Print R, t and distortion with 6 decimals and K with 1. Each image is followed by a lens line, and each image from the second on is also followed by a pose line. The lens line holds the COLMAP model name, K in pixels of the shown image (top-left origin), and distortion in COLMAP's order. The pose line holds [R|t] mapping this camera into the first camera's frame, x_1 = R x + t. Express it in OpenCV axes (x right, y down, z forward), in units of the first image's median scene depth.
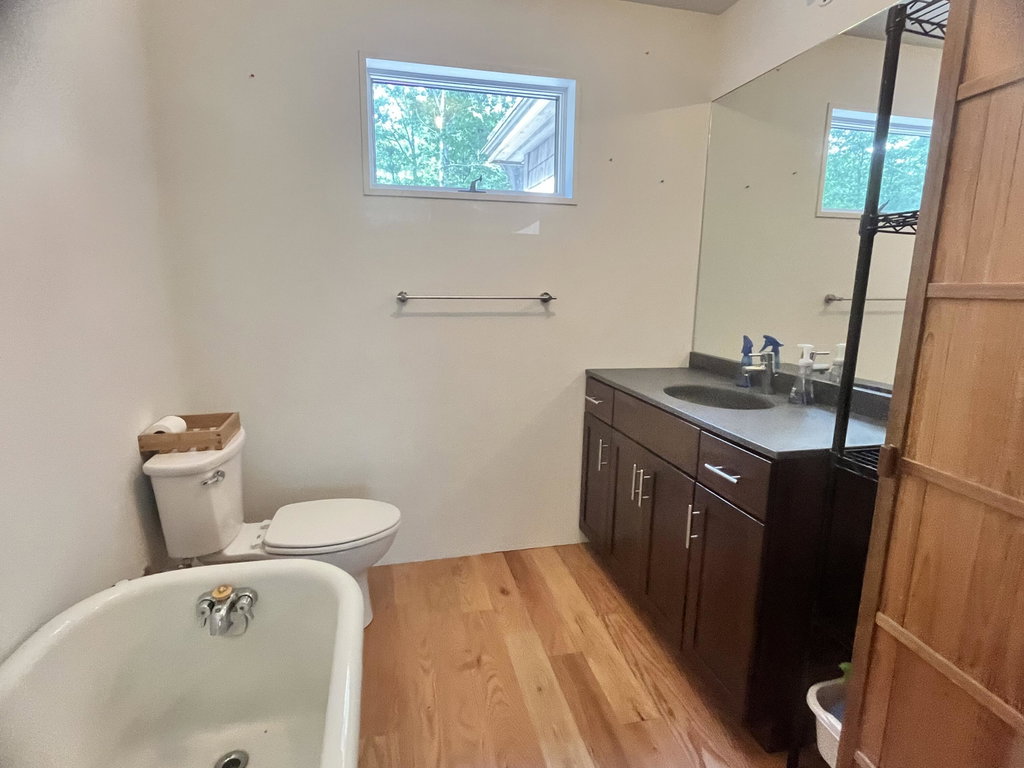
lens RADIAL K [[528.1, 0, 510.8], [0, 528.1, 383.1], [0, 0, 1]] dist [-0.000684, 0.000308]
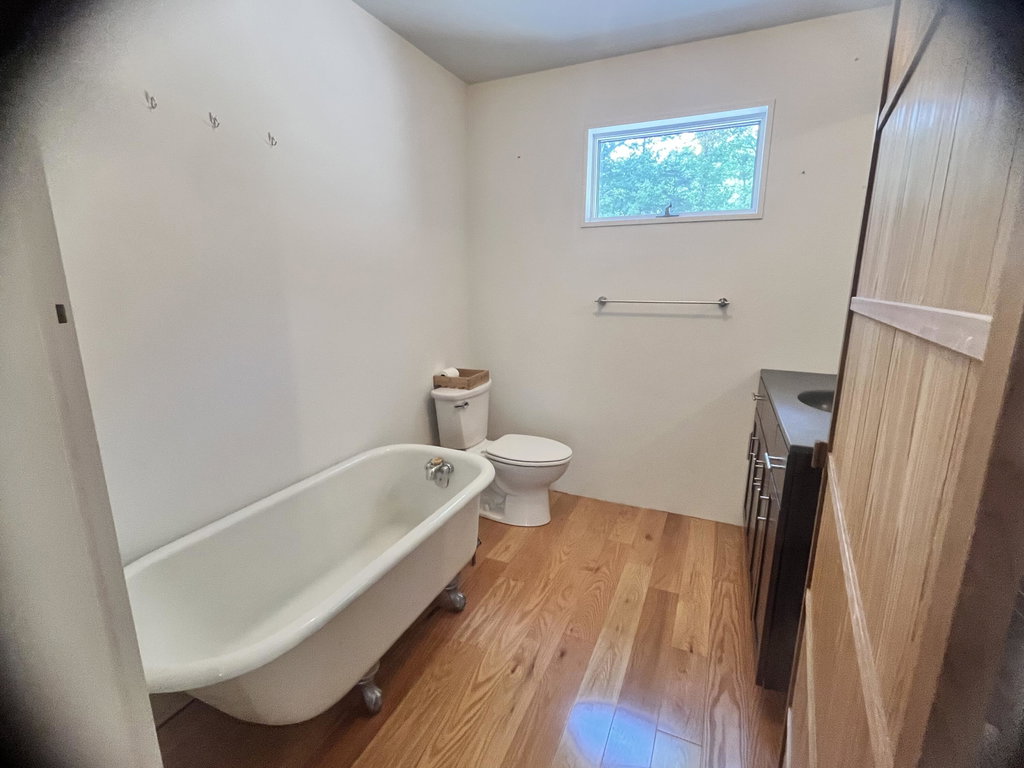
lens RADIAL K [[463.5, 0, 511.3], [0, 463.5, 381.6], [0, 0, 1]] dist [-0.001521, -0.000429]
pose [[0.792083, 0.118112, -0.598877, 0.404721], [-0.108400, 0.992725, 0.052415, 0.006615], [0.600711, 0.023401, 0.799124, -0.097116]]
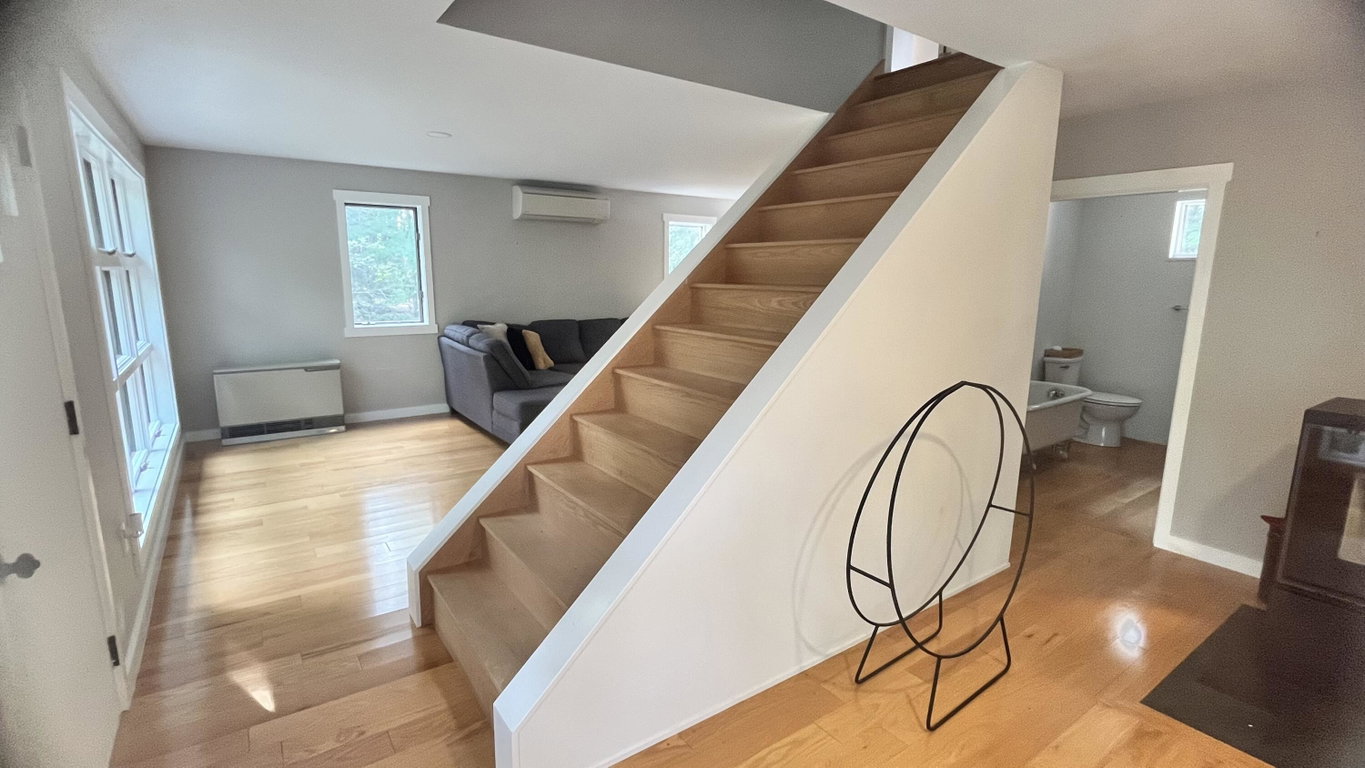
lens RADIAL K [[620.4, 0, 680.8], [0, 620.4, 388.2], [0, 0, 1]] dist [-0.001869, -0.000057]
pose [[0.376299, 0.157206, -0.913064, 1.574977], [-0.181847, 0.978863, 0.093591, 0.321444], [0.908477, 0.130820, 0.396932, -2.009164]]
